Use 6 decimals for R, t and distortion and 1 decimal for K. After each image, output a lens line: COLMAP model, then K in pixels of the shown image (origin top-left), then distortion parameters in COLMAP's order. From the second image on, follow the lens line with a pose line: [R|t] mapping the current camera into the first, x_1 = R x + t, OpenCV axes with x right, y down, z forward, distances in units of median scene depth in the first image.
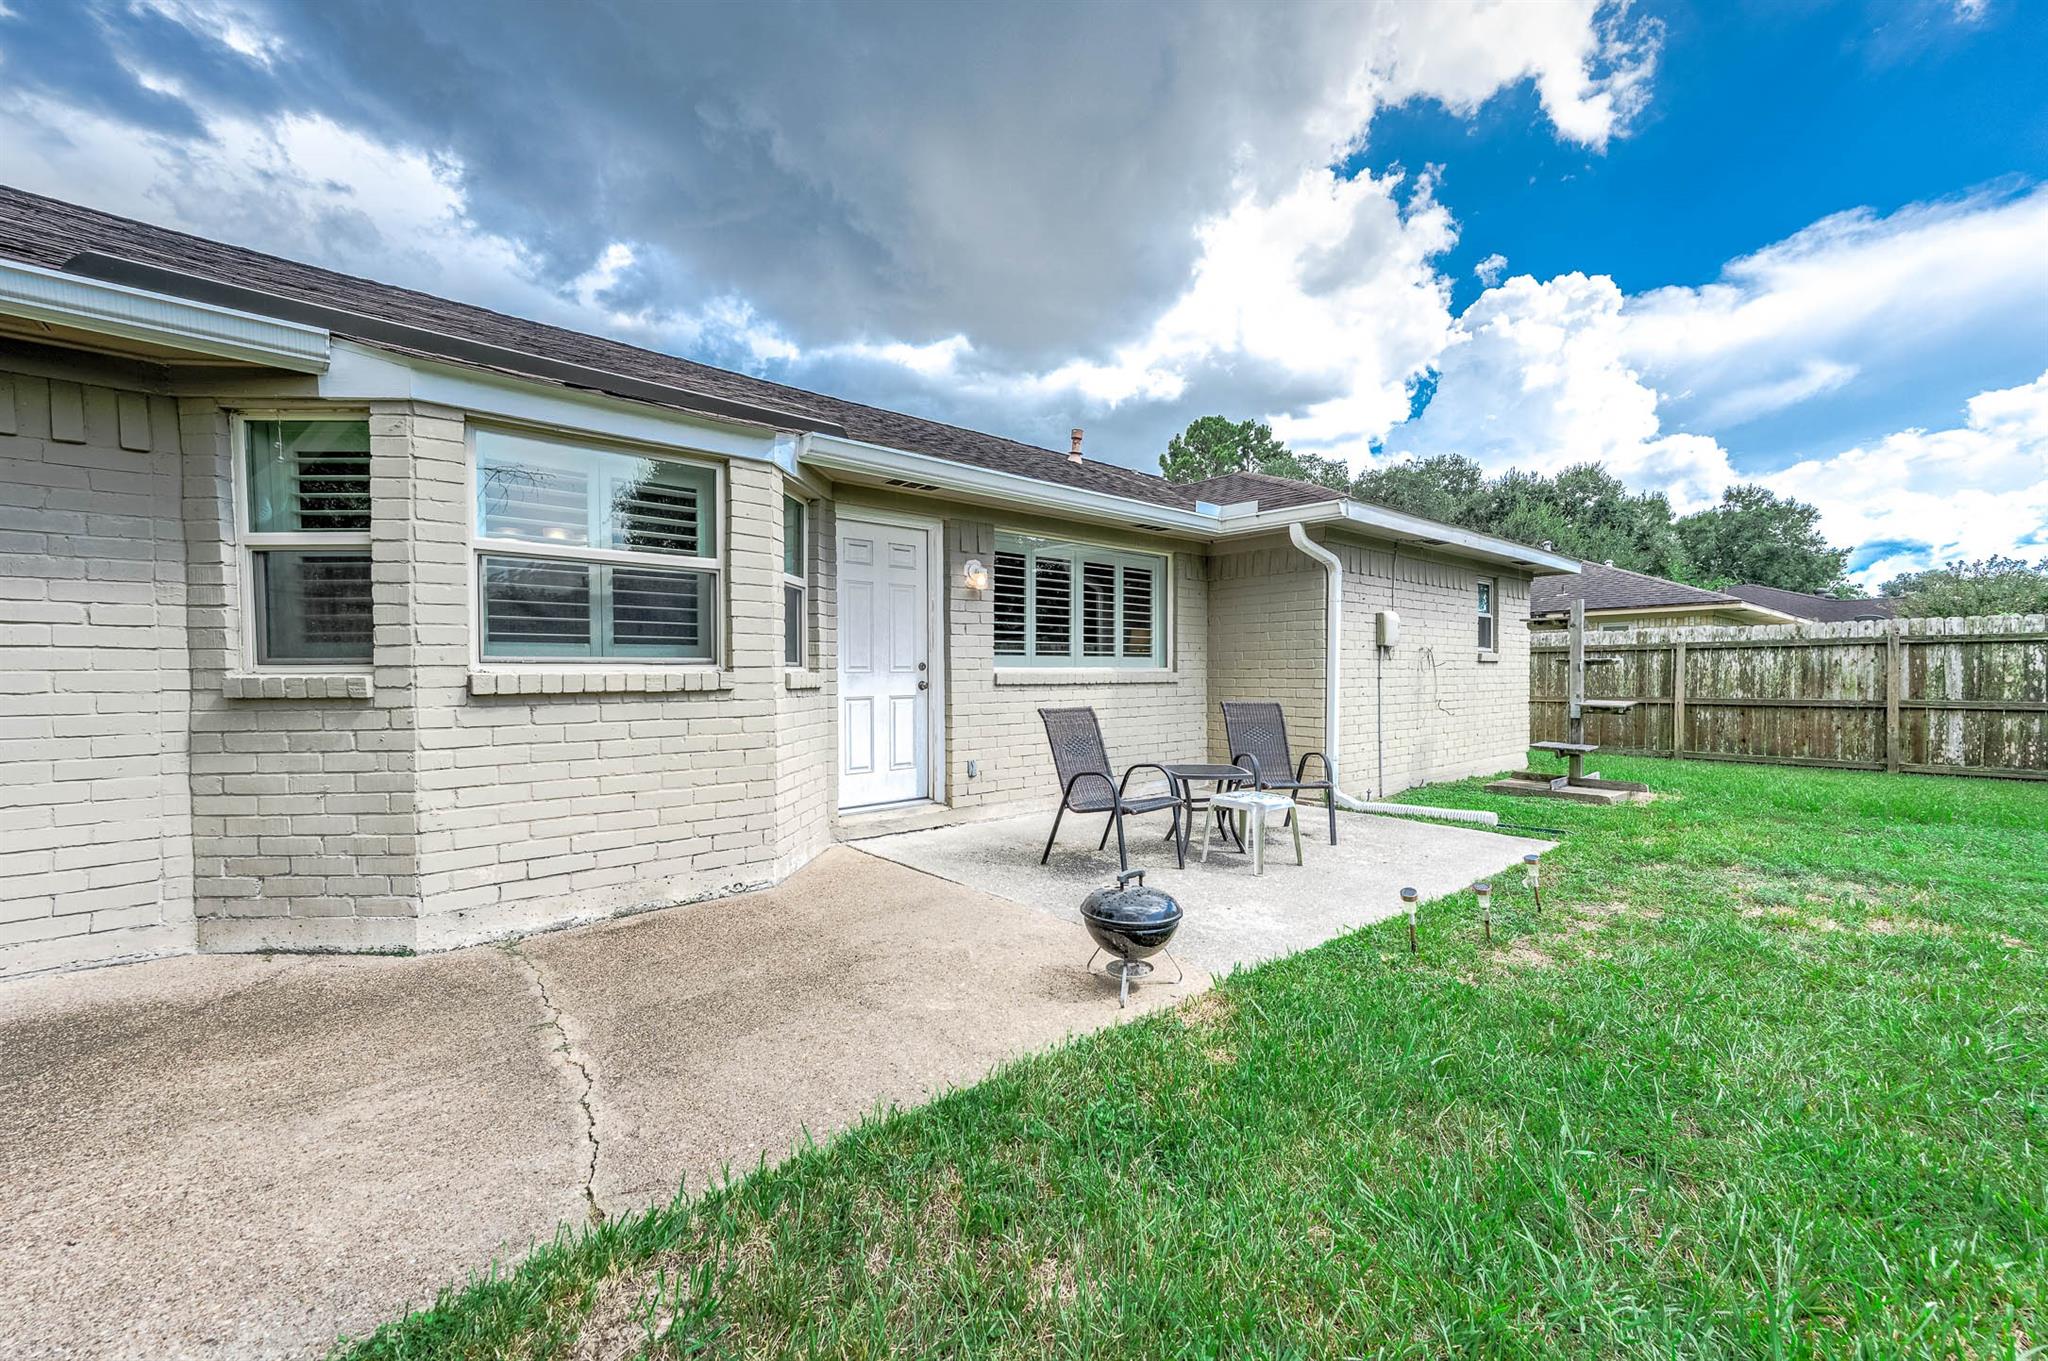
lens RADIAL K [[800.1, 0, 1017.5], [0, 800.1, 683.7], [0, 0, 1]] dist [0.013064, -0.000075]
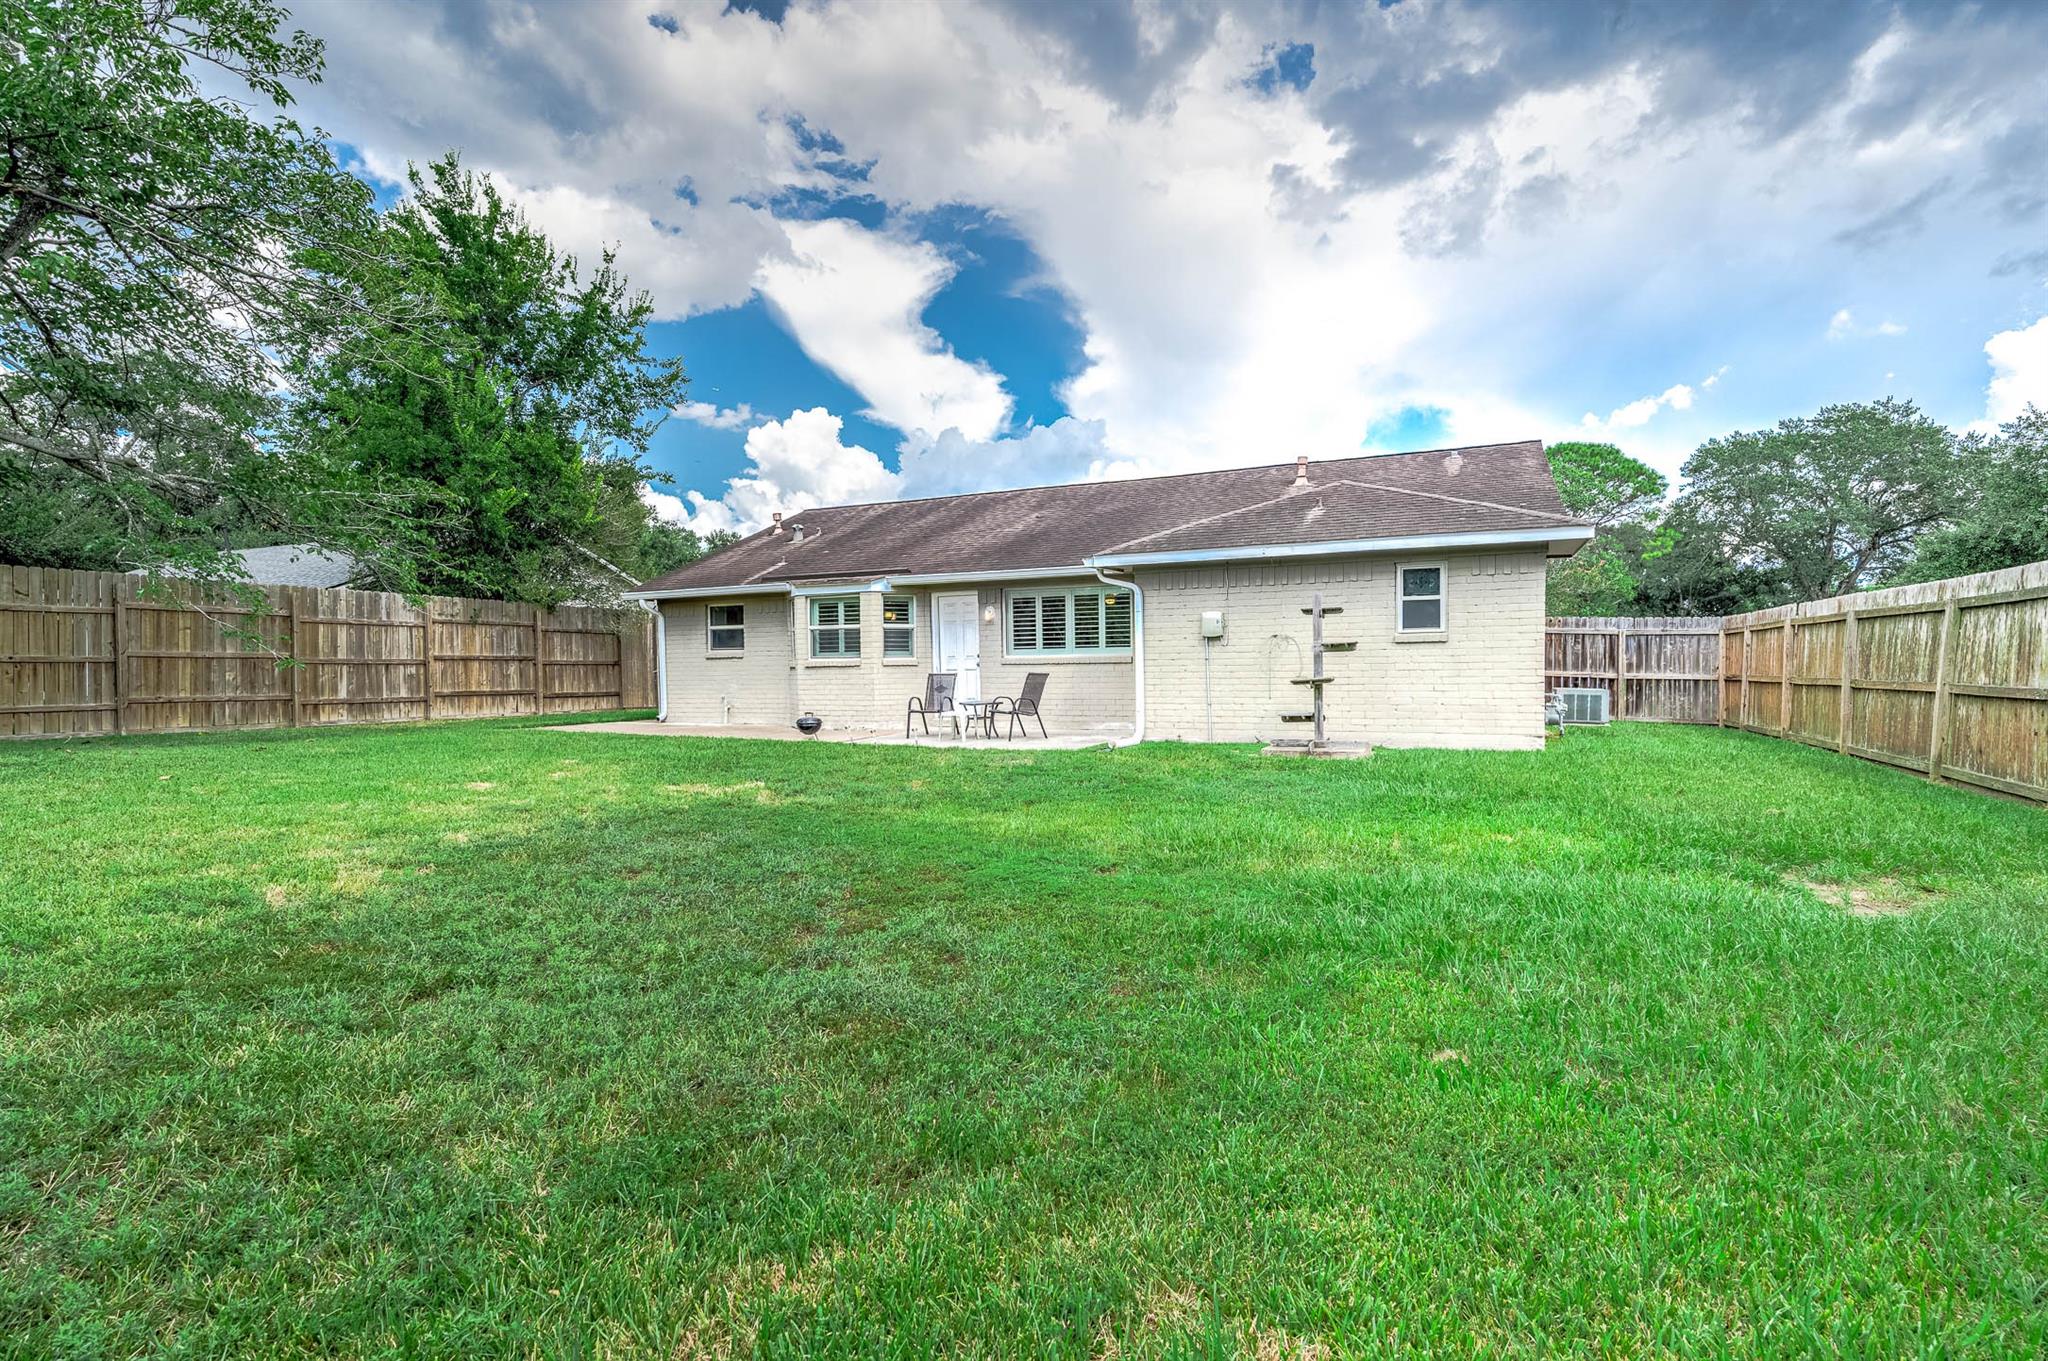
lens RADIAL K [[955.8, 0, 1023.0], [0, 955.8, 671.9], [0, 0, 1]] dist [-0.003163, 0.000213]
pose [[0.436973, 0.007754, -0.899441, 1.489396], [0.001835, 0.999953, 0.009512, -0.000073], [0.899473, -0.005807, 0.436939, -0.032499]]
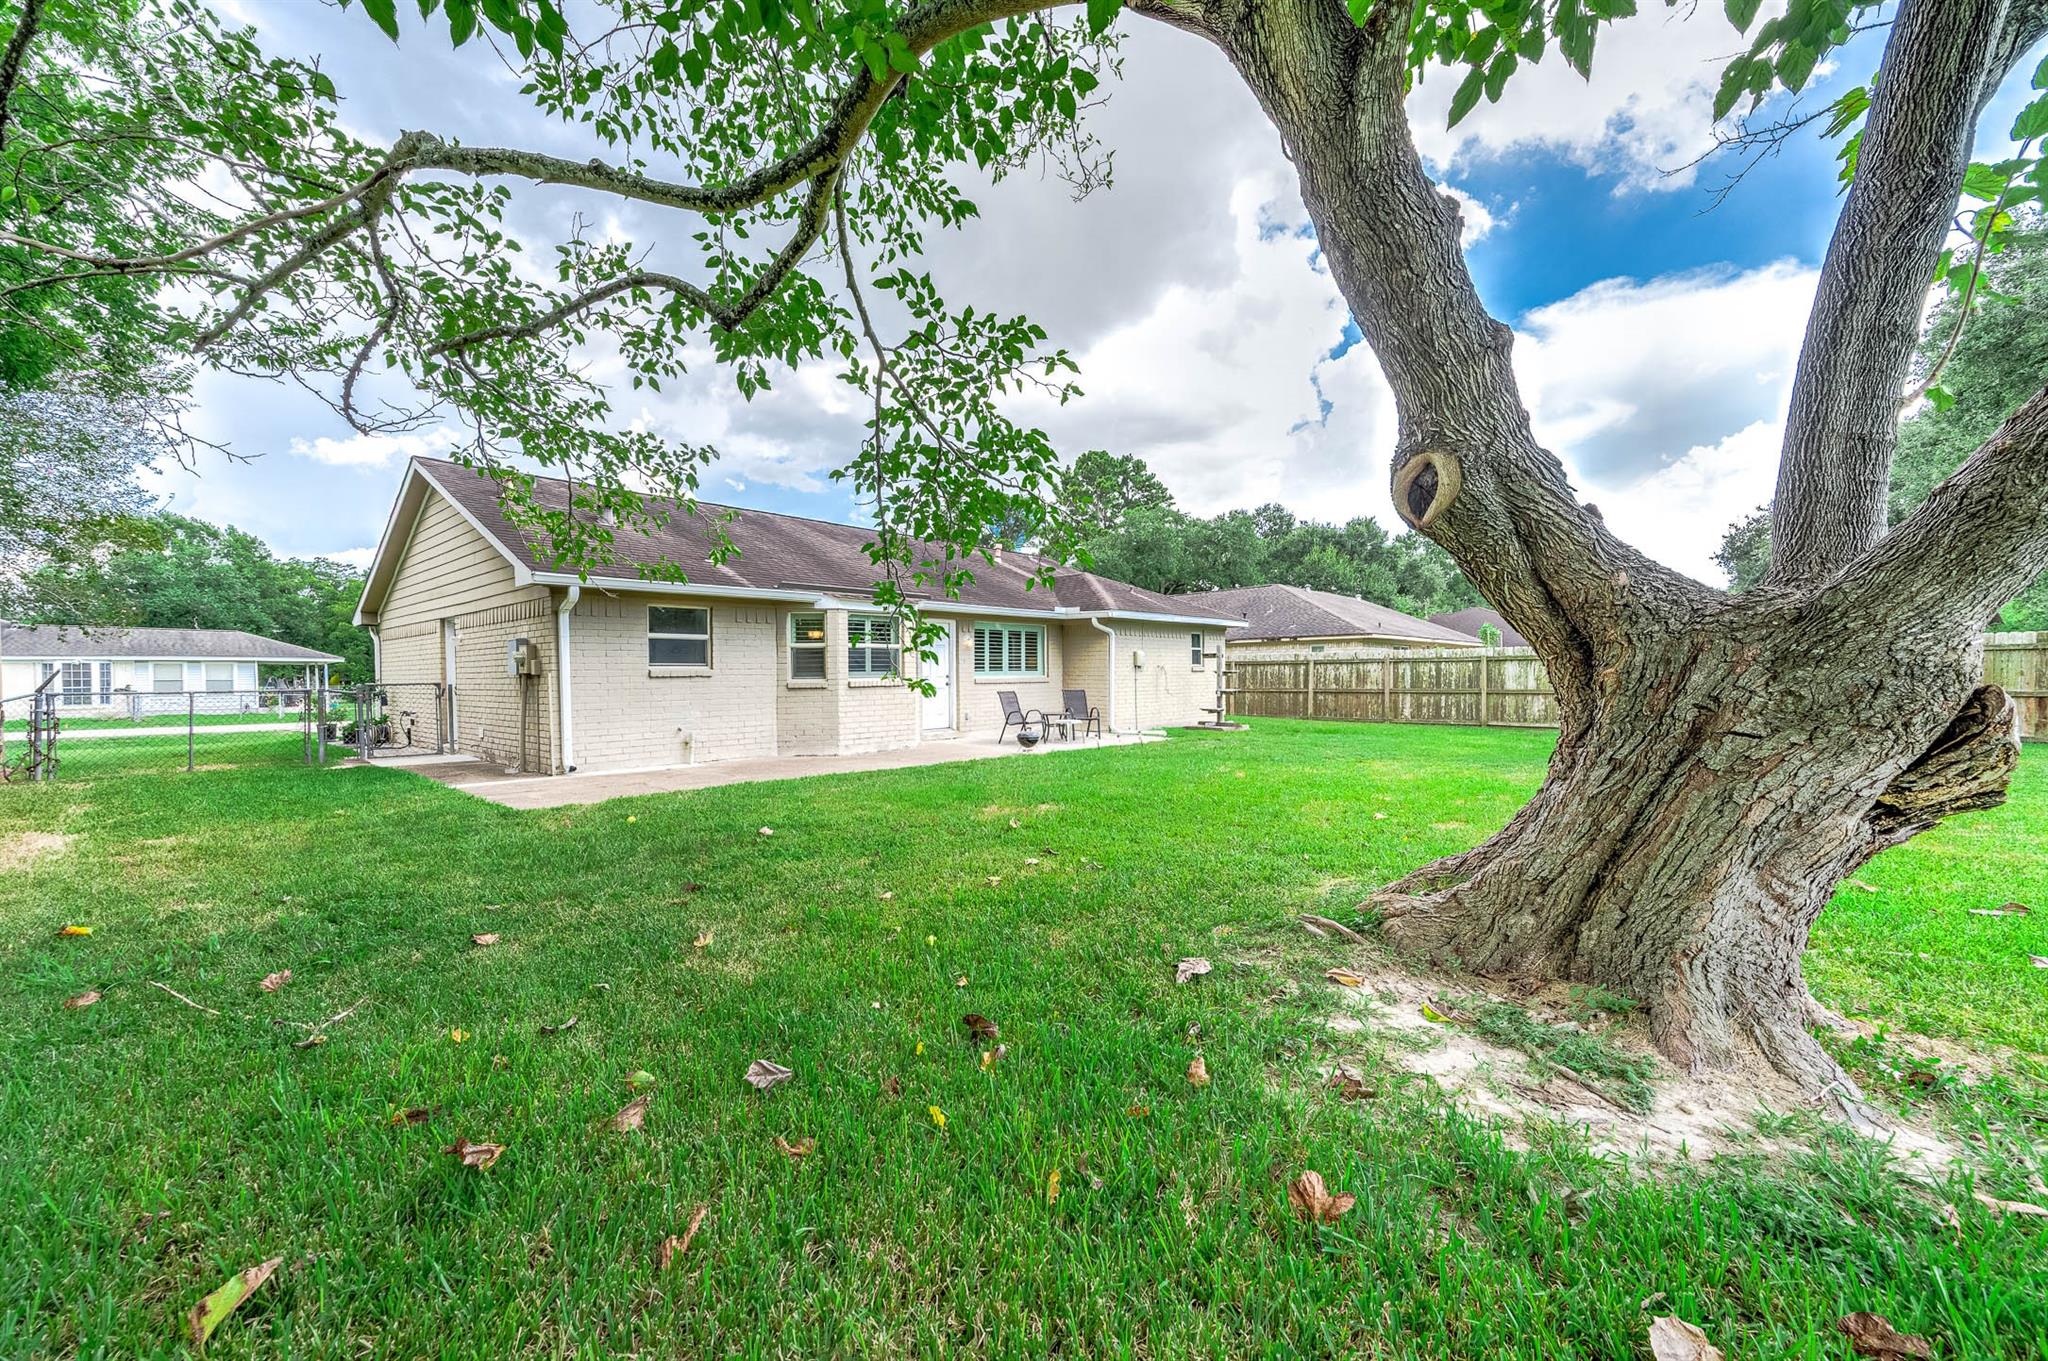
lens RADIAL K [[800.1, 0, 1022.0], [0, 800.1, 683.3], [0, 0, 1]] dist [0.013064, -0.000075]
pose [[0.991202, -0.003866, 0.132303, -0.141939], [0.003509, 0.999990, 0.002933, -0.002771], [-0.132313, -0.002443, 0.991205, -0.998759]]
